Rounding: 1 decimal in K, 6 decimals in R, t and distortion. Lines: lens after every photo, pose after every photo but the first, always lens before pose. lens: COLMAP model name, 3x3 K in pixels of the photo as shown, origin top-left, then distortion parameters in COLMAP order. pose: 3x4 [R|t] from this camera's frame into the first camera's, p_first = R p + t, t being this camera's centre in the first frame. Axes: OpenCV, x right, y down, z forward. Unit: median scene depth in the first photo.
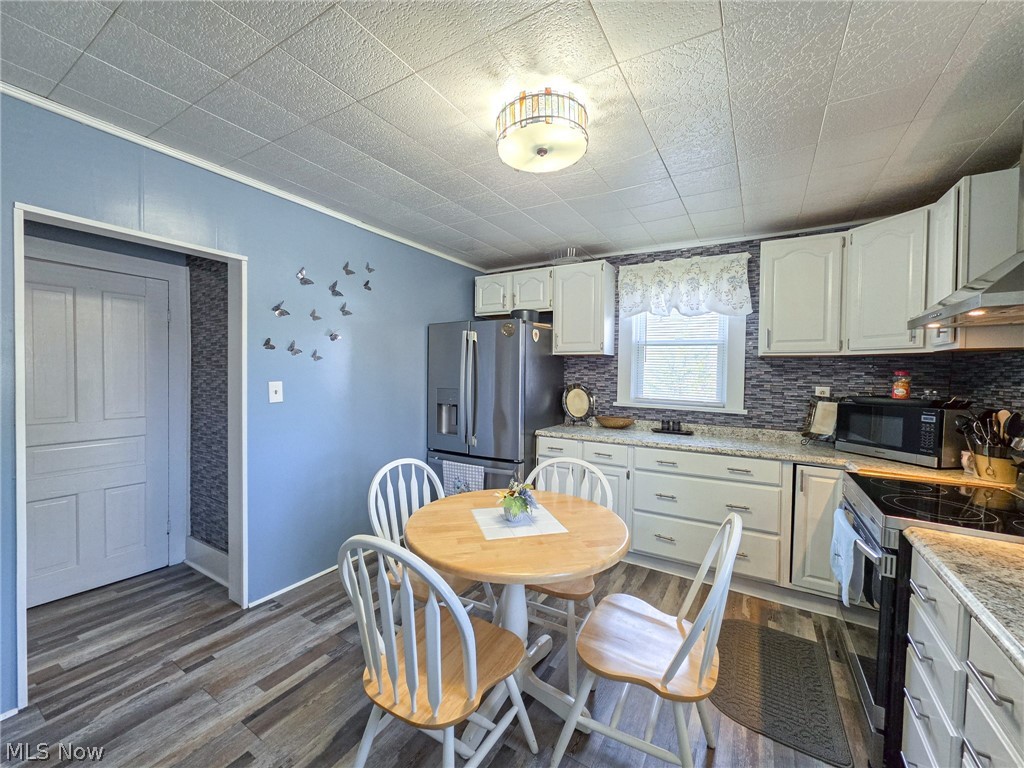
lens RADIAL K [[408.7, 0, 510.0], [0, 408.7, 379.4], [0, 0, 1]] dist [0.001747, 0.000578]
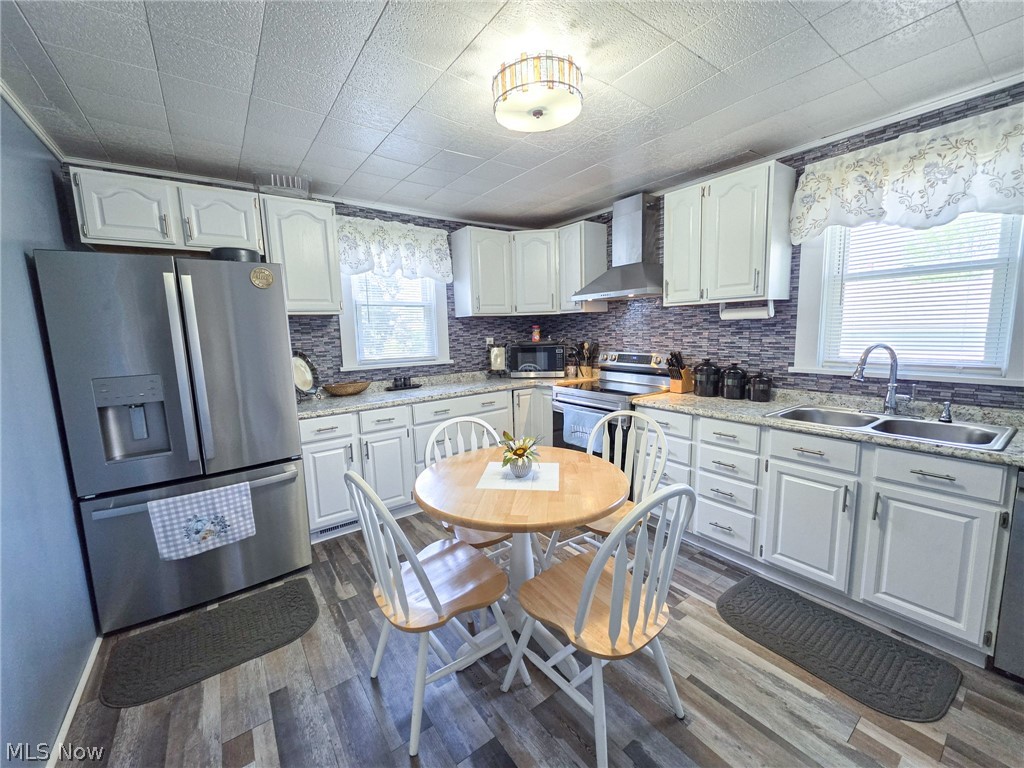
lens RADIAL K [[408.7, 0, 510.0], [0, 408.7, 379.4], [0, 0, 1]] dist [0.001747, 0.000578]
pose [[0.382570, -0.140897, 0.913120, -0.511886], [0.055781, 0.990023, 0.129392, -0.017969], [-0.922241, 0.001433, 0.386612, 0.351050]]
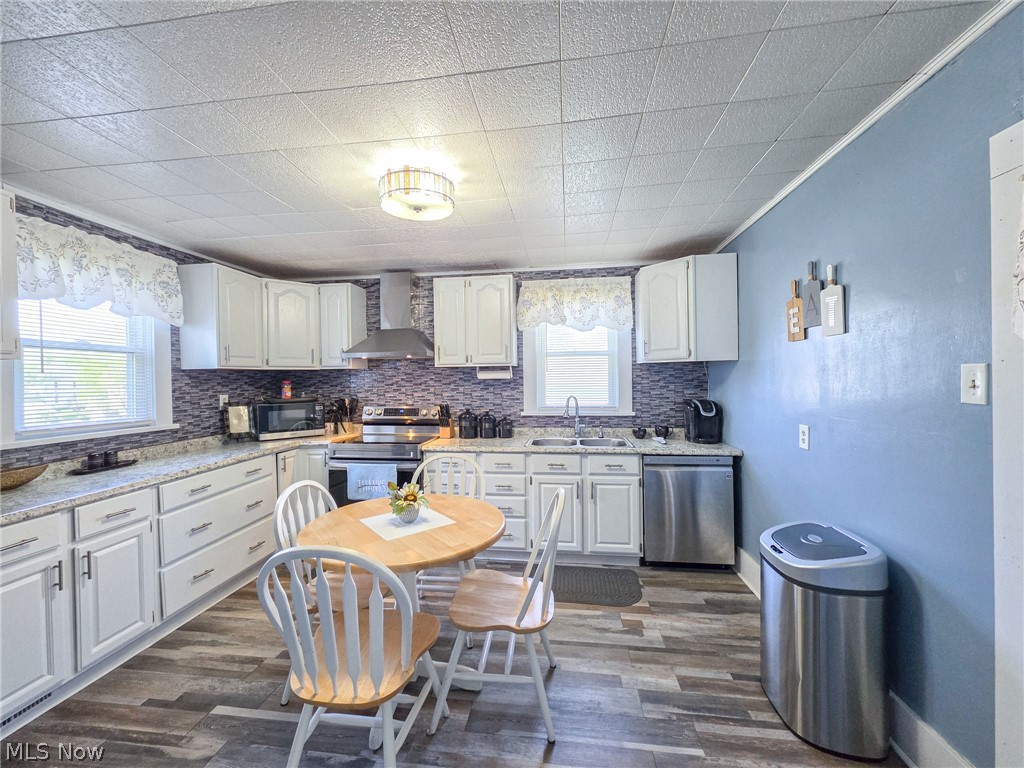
lens RADIAL K [[406.2, 0, 509.3], [0, 406.2, 380.0], [0, 0, 1]] dist [0.000429, 0.000201]
pose [[-0.400590, -0.015092, 0.916133, -0.616194], [0.027815, 0.999203, 0.028623, -0.033673], [-0.915835, 0.036949, -0.399851, 0.661756]]
